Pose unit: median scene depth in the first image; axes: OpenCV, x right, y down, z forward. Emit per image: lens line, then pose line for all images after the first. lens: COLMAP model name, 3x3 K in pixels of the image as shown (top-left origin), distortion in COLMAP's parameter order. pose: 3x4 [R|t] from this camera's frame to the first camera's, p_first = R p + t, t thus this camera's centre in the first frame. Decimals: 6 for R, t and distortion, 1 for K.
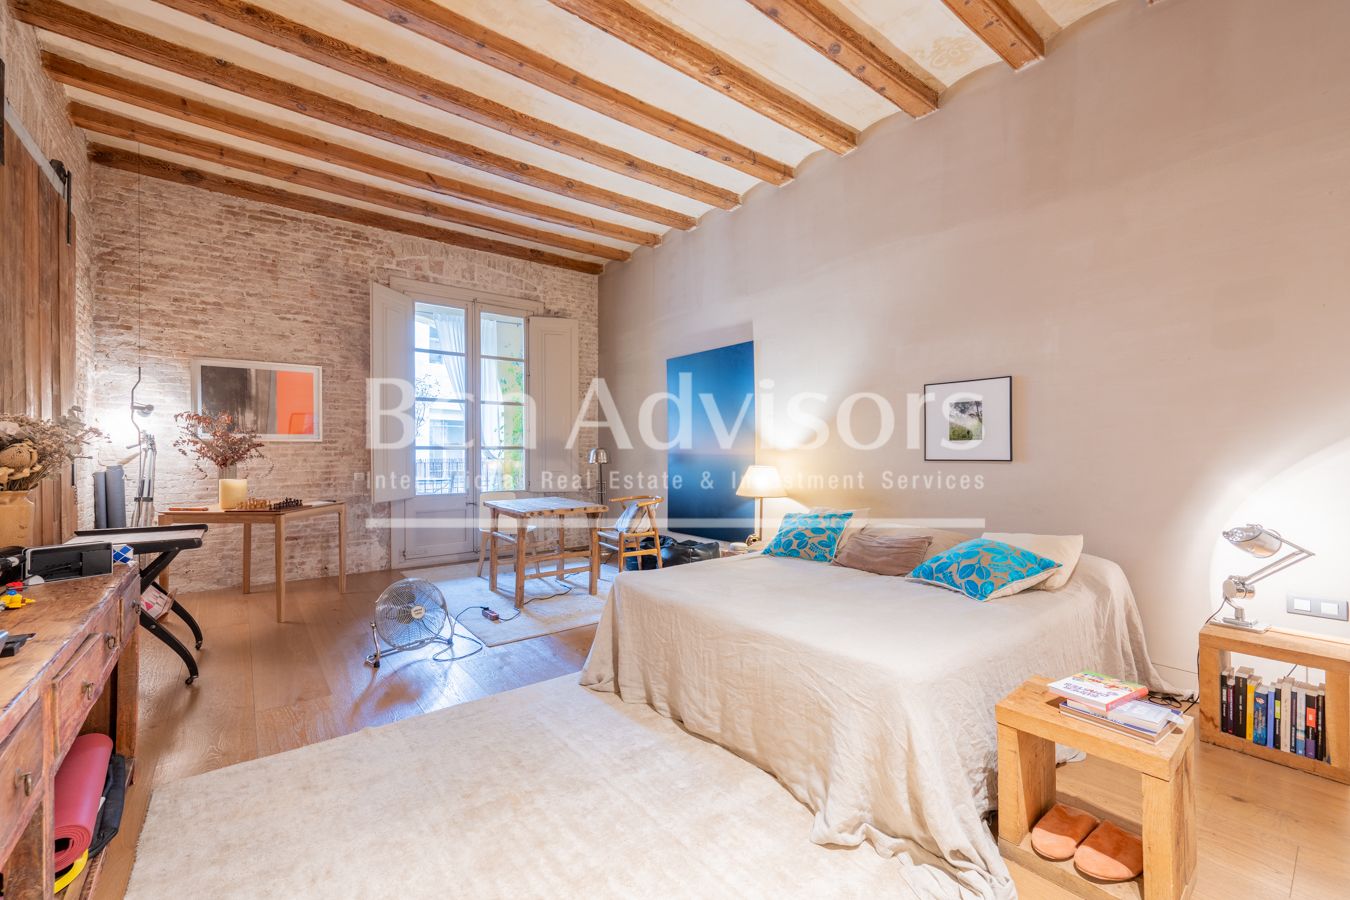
lens RADIAL K [[528.0, 0, 673.7], [0, 528.0, 453.7], [0, 0, 1]] dist [-0.000168, -0.000511]
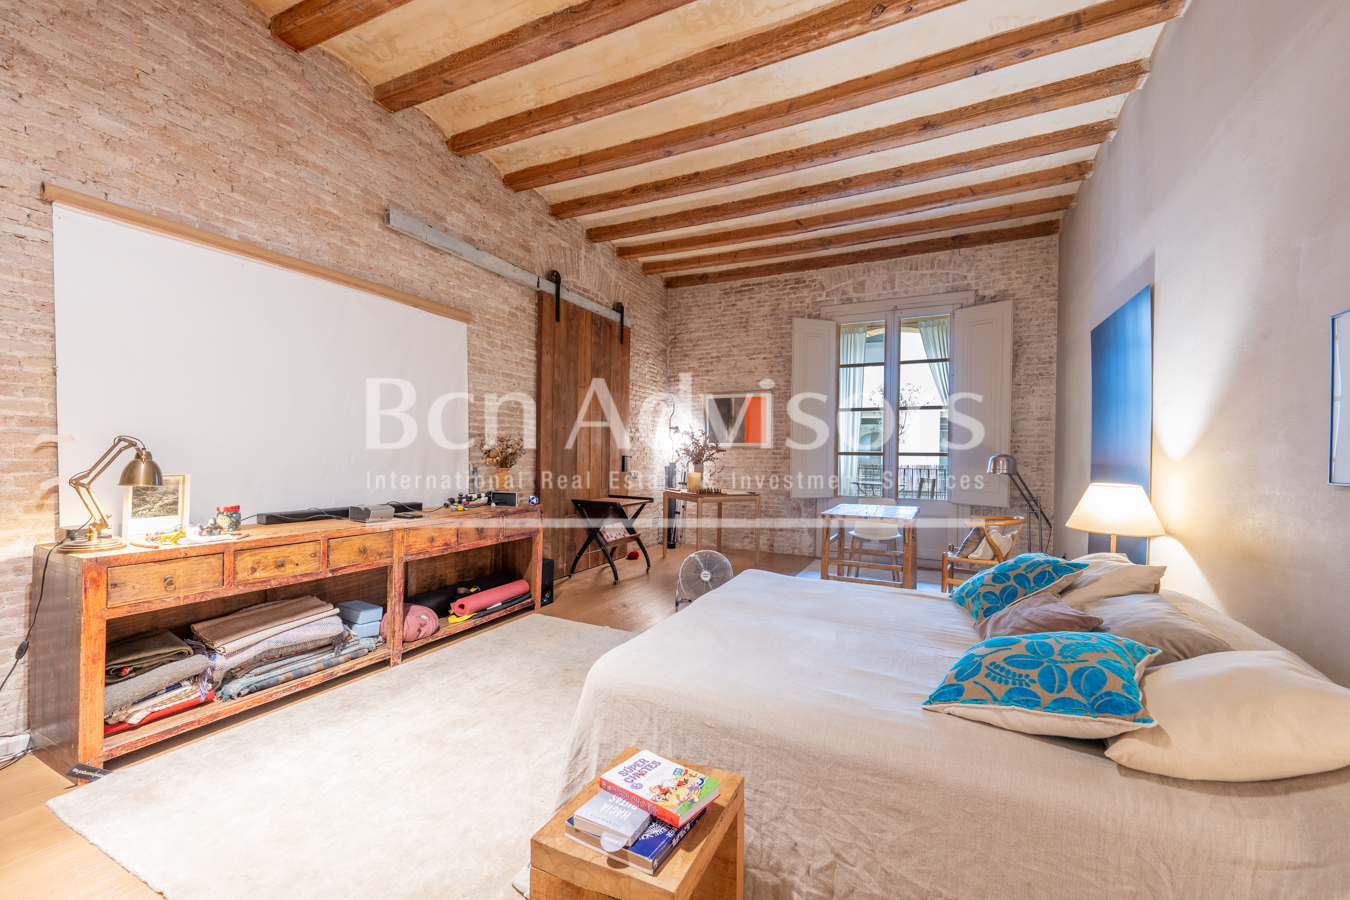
lens RADIAL K [[539.9, 0, 678.6], [0, 539.9, 457.5], [0, 0, 1]] dist [-0.001267, -0.000350]
pose [[0.446715, 0.012662, -0.894587, 0.426552], [-0.018879, 0.999811, 0.004724, -0.001844], [0.894477, 0.014779, 0.446869, 0.198818]]
